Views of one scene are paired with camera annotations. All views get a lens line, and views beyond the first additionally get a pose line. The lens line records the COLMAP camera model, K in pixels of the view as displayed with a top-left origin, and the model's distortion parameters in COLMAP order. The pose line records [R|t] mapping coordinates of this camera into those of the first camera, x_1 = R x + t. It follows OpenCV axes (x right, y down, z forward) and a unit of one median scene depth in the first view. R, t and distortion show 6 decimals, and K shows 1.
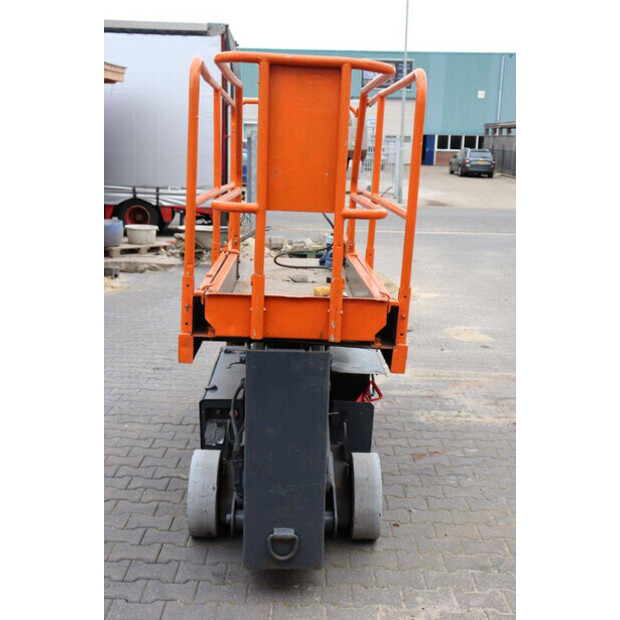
lens RADIAL K [[791.0, 0, 310.0], [0, 791.0, 310.0], [0, 0, 1]] dist [0.023060, 0.044692]
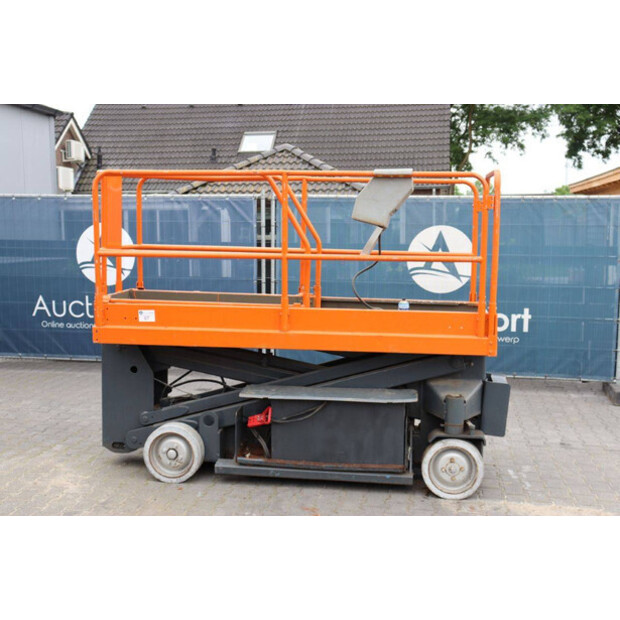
lens RADIAL K [[812.7, 0, 310.0], [0, 812.7, 310.0], [0, 0, 1]] dist [0.034620, 0.013515]
pose [[-0.155266, 0.072697, -0.985194, 0.955492], [-0.206720, 0.972818, 0.104363, -0.145889], [0.966002, 0.219863, -0.136018, 0.897076]]
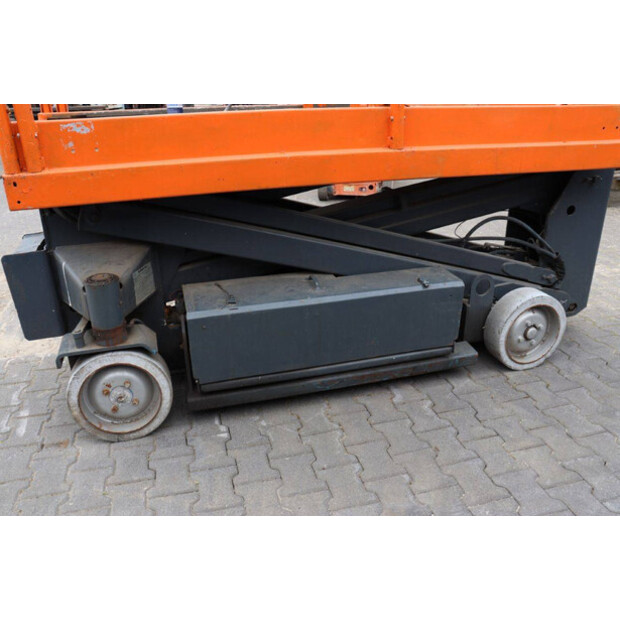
lens RADIAL K [[524.3, 0, 310.0], [0, 524.3, 310.0], [0, 0, 1]] dist [-0.162151, 0.137286]
pose [[-0.260590, -0.404957, 0.876415, -0.409712], [0.186357, 0.869608, 0.457223, -0.097417], [-0.947293, 0.282474, -0.151144, 0.878005]]
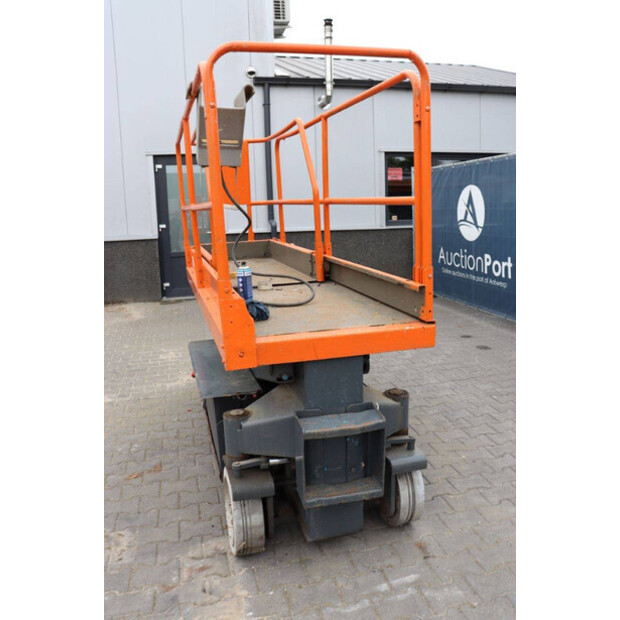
lens RADIAL K [[524.3, 0, 310.0], [0, 524.3, 310.0], [0, 0, 1]] dist [-0.162151, 0.137286]
pose [[-0.968829, 0.046708, -0.243289, 0.078544], [-0.048400, 0.927452, 0.370797, -0.209980], [0.242958, 0.371014, -0.896281, 1.284740]]
